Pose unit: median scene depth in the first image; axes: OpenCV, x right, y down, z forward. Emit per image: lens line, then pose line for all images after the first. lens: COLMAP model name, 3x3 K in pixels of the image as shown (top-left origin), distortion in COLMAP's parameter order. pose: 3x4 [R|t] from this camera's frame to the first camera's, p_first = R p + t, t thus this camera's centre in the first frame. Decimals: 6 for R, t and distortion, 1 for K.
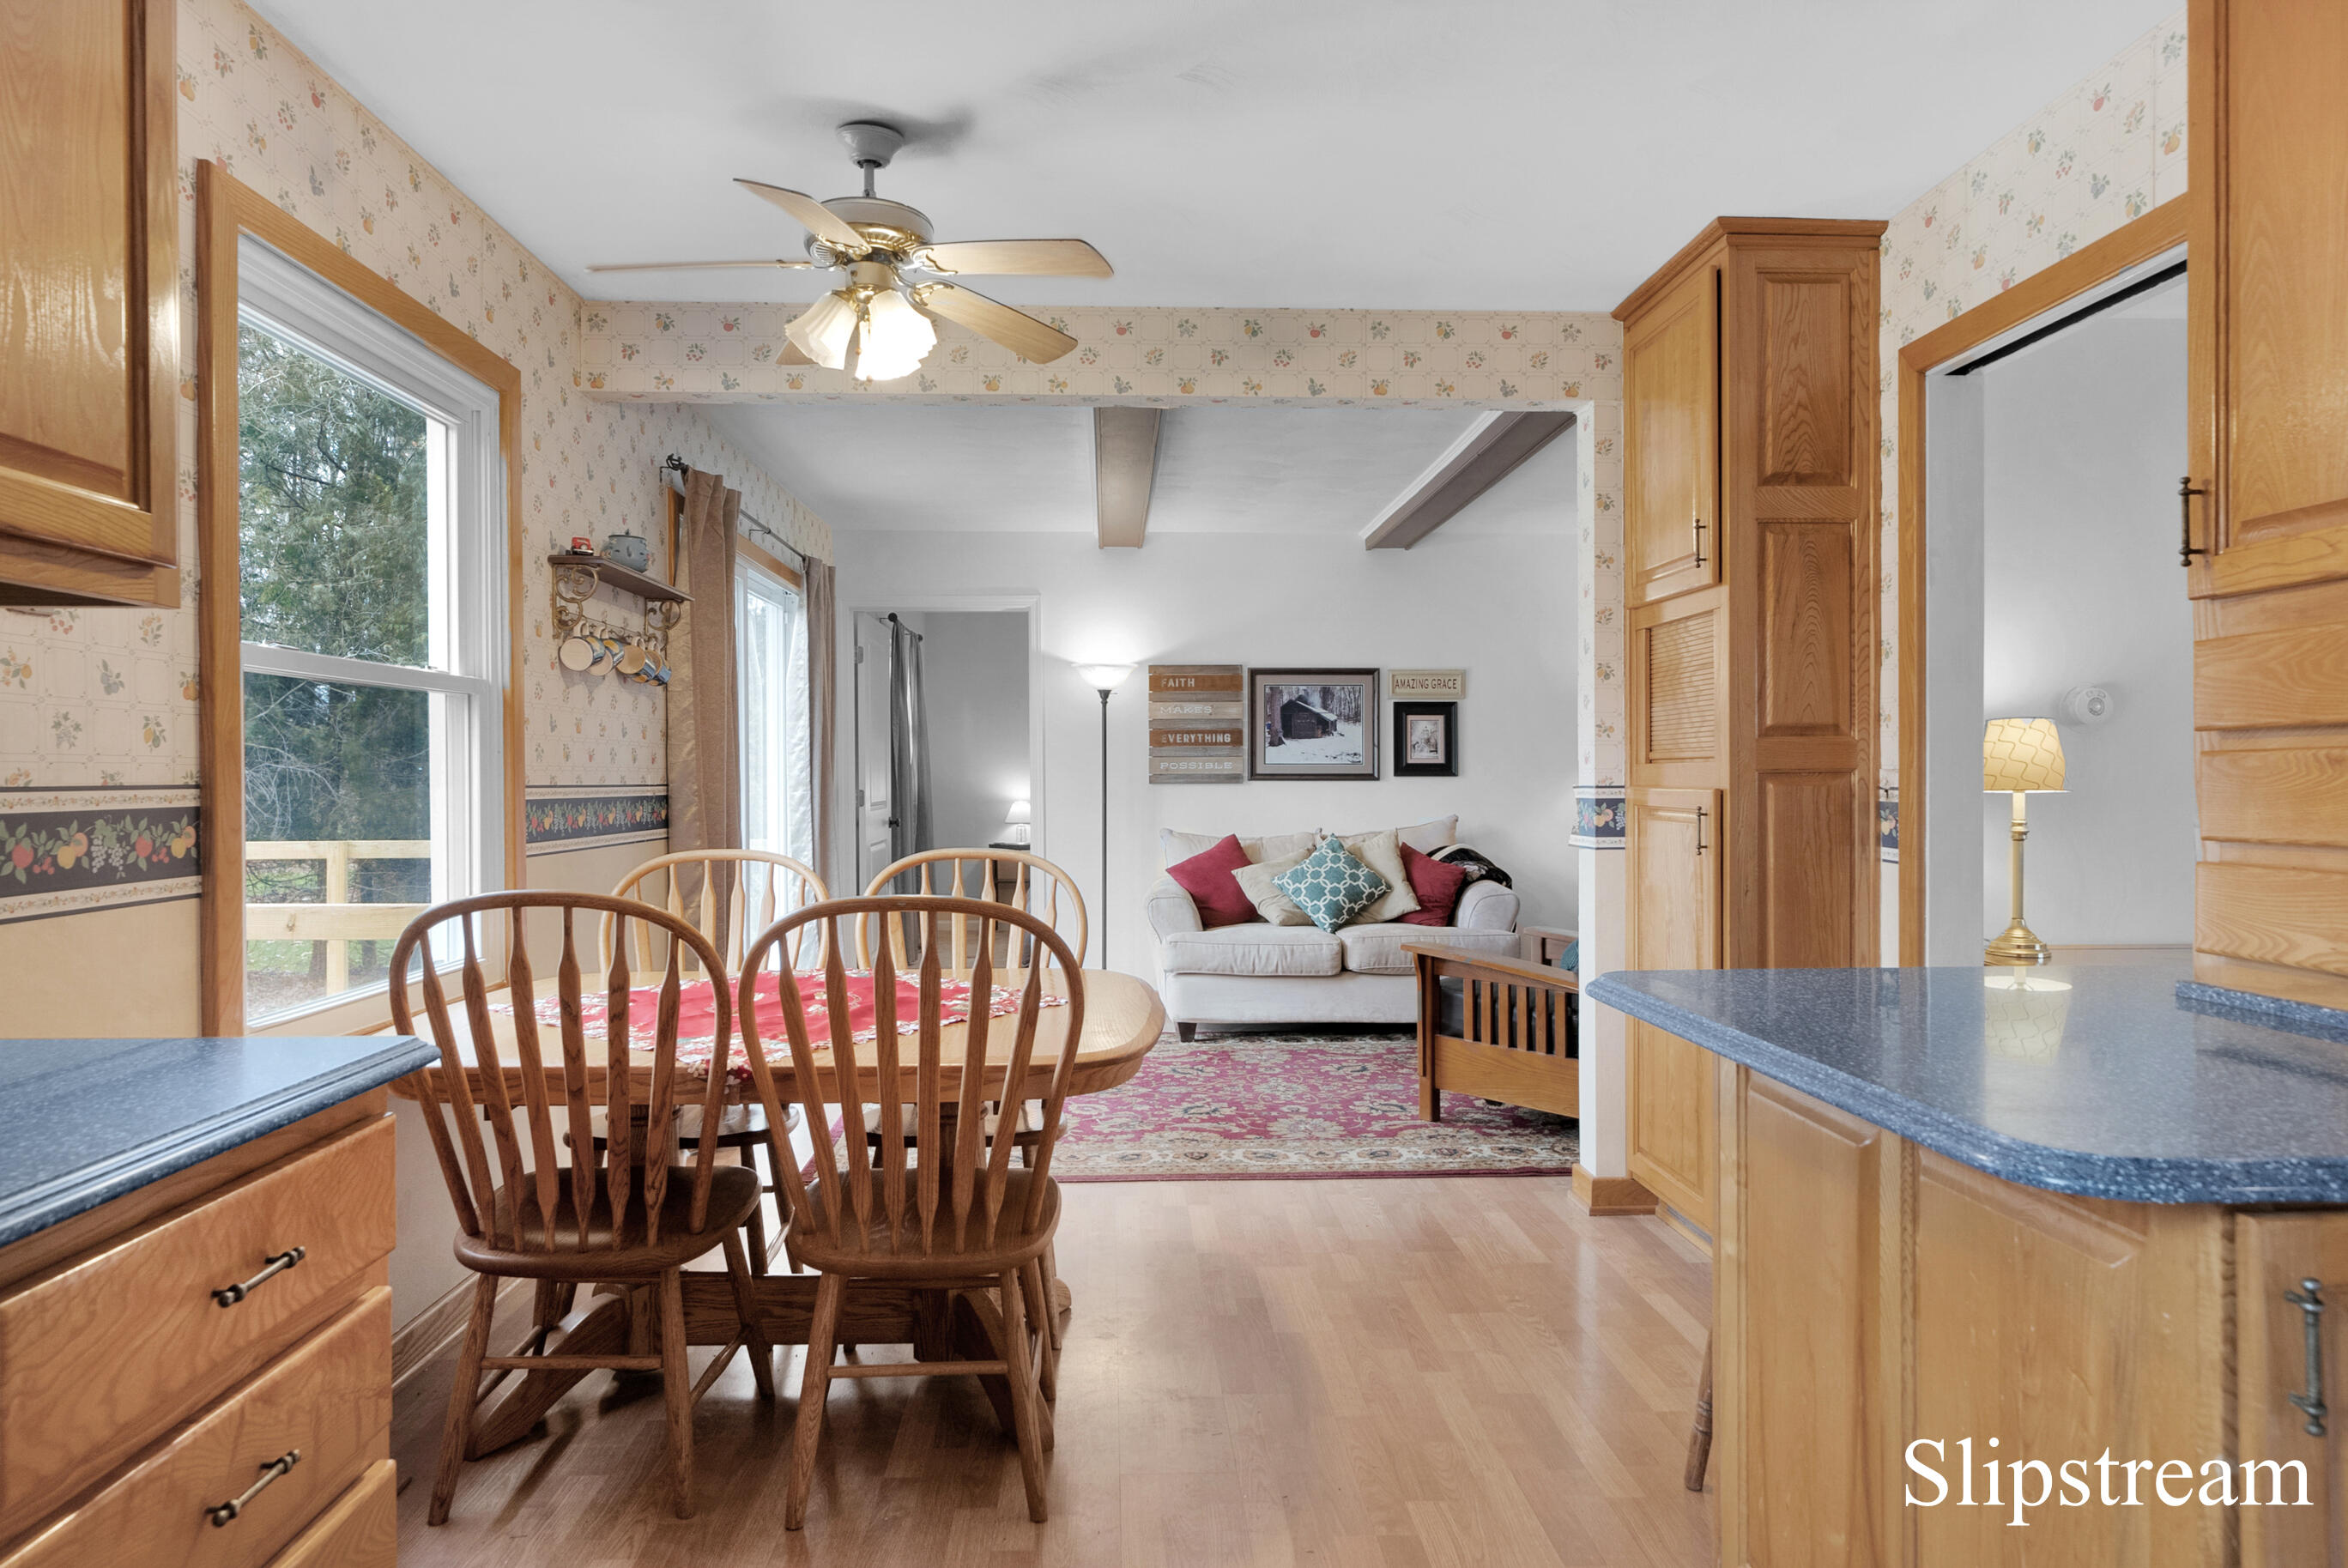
lens RADIAL K [[1421.0, 0, 1169.2], [0, 1421.0, 785.8], [0, 0, 1]] dist [0.002261, -0.001735]
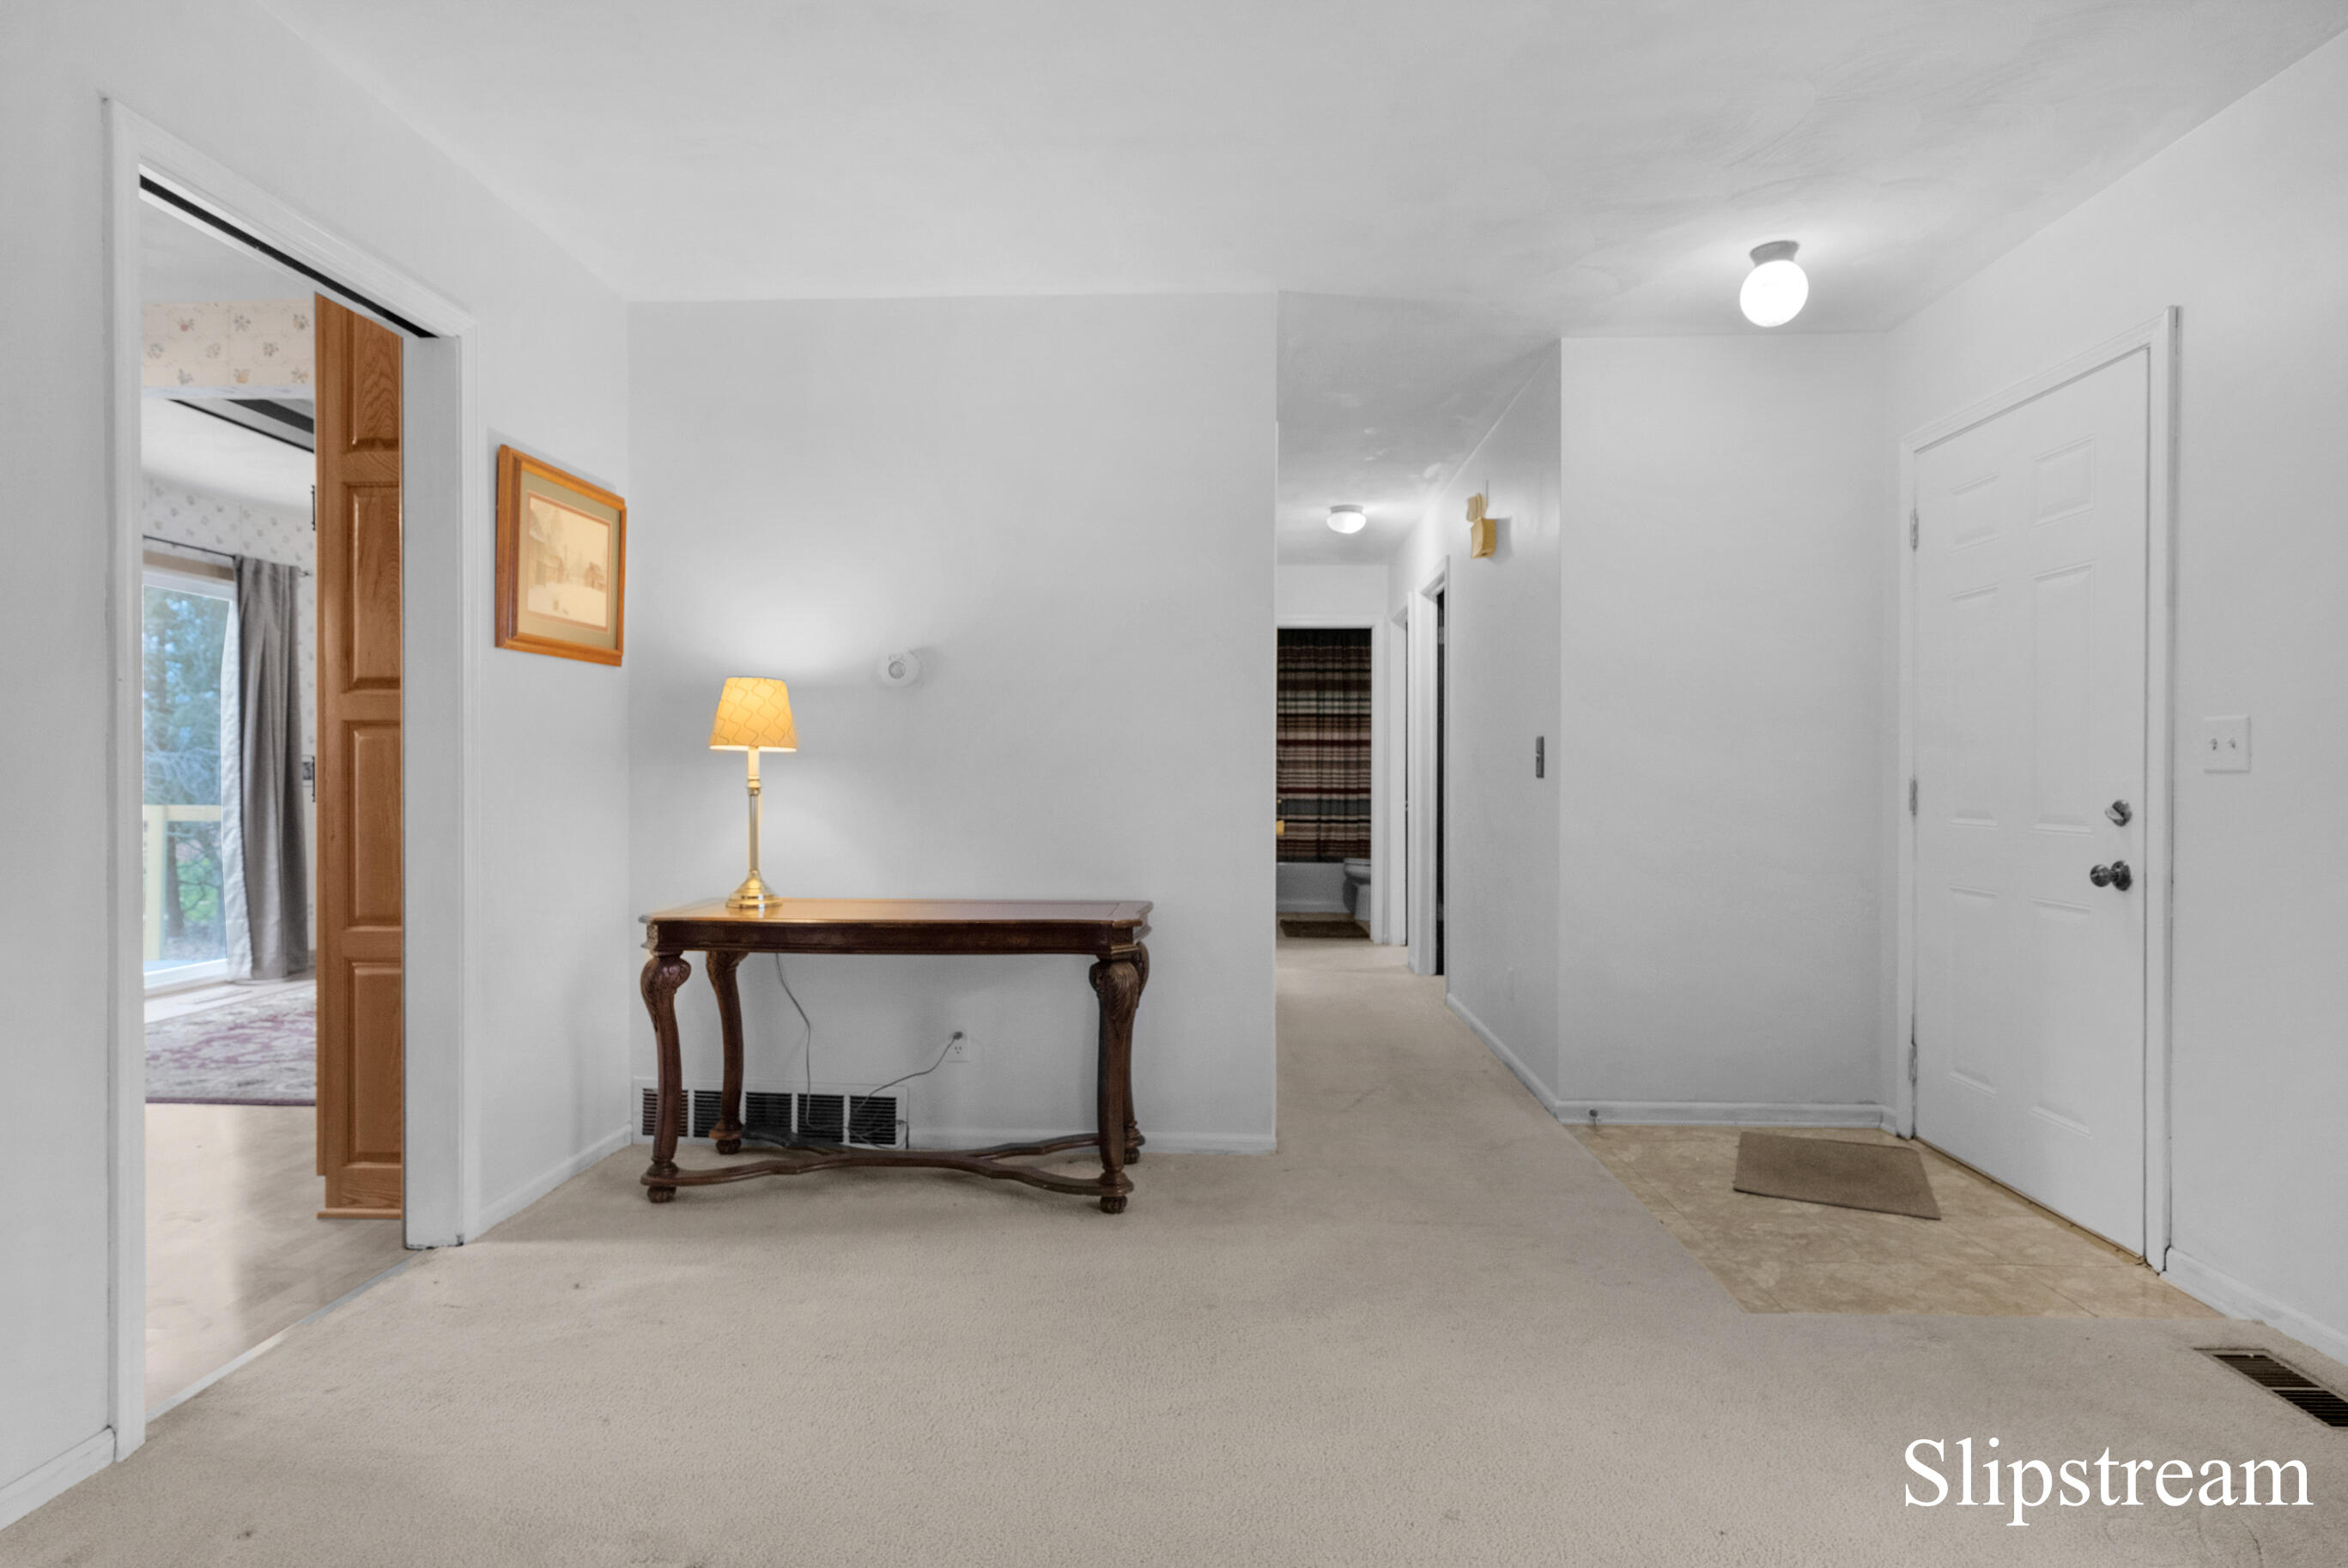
lens RADIAL K [[1256.5, 0, 1174.0], [0, 1256.5, 784.0], [0, 0, 1]] dist [-0.001998, 0.000477]
pose [[0.996011, 0.007934, -0.088878, 1.088889], [-0.008067, 0.999967, -0.001138, 0.031623], [0.088866, 0.001850, 0.996042, 0.123633]]
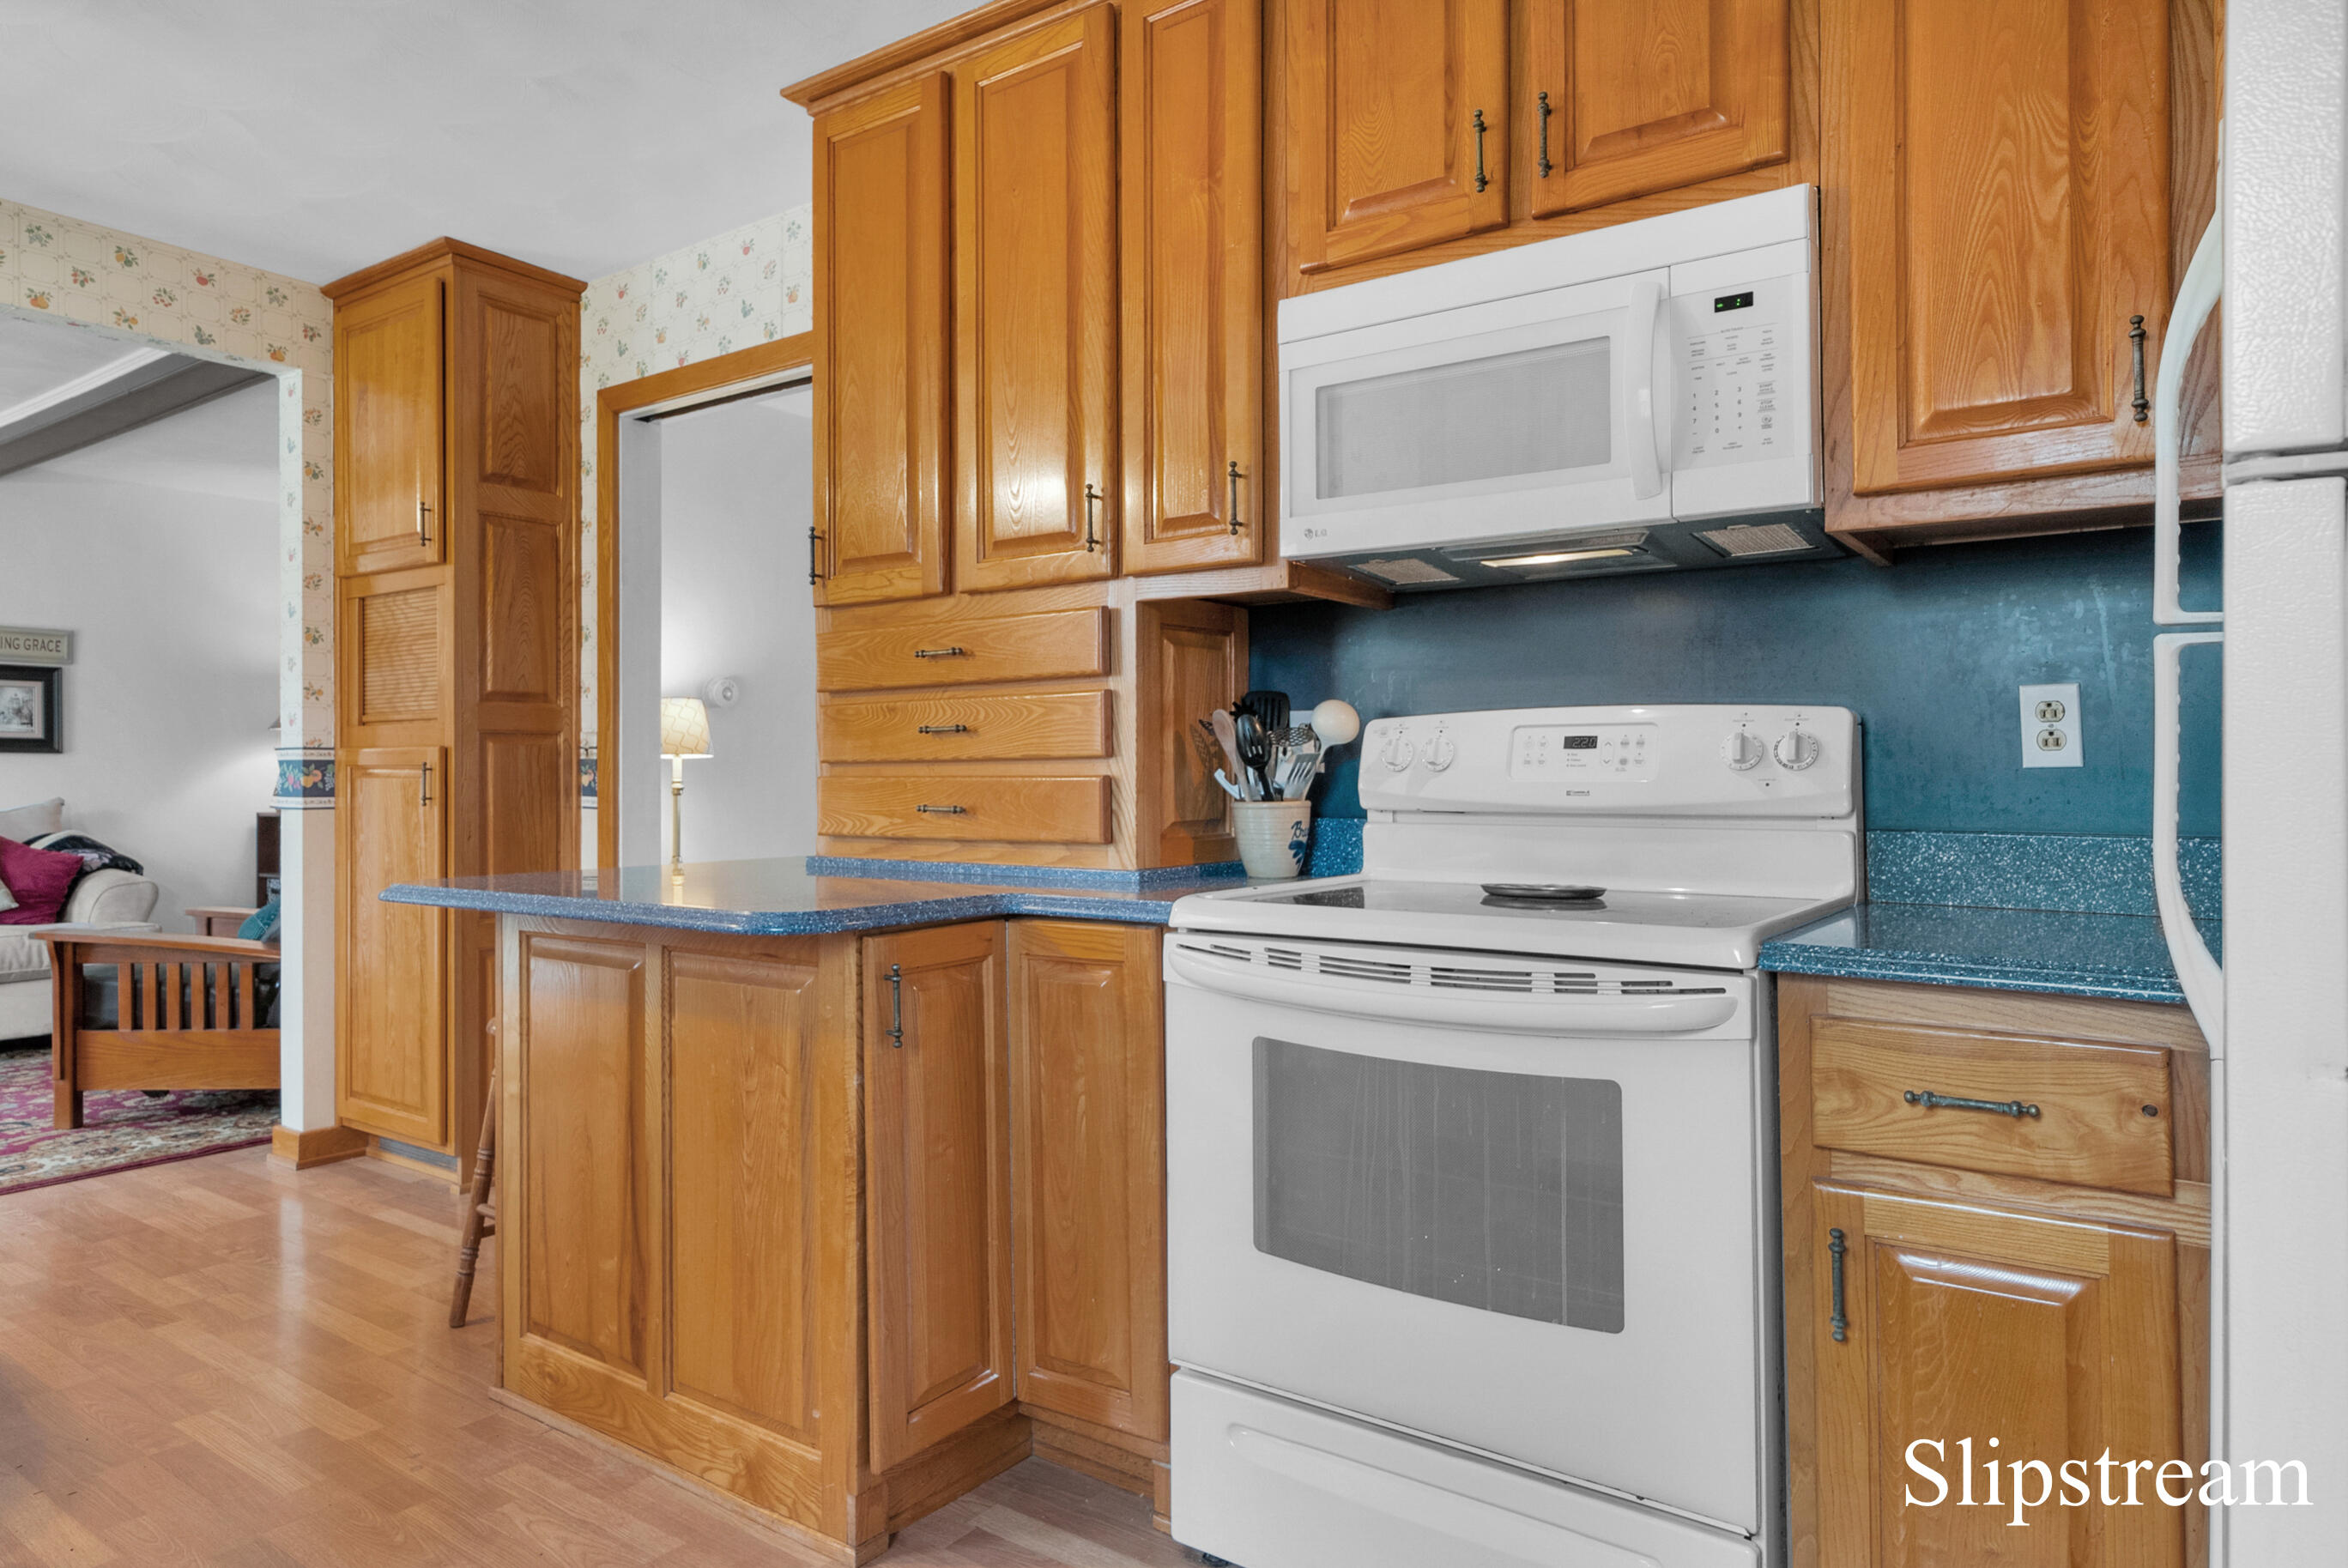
lens RADIAL K [[1421.0, 0, 1169.2], [0, 1421.0, 785.8], [0, 0, 1]] dist [0.002261, -0.001735]
pose [[0.615666, 0.000850, 0.788007, -0.142432], [0.002092, 0.999994, -0.002713, 0.037328], [-0.788005, 0.003318, 0.615660, -0.137846]]
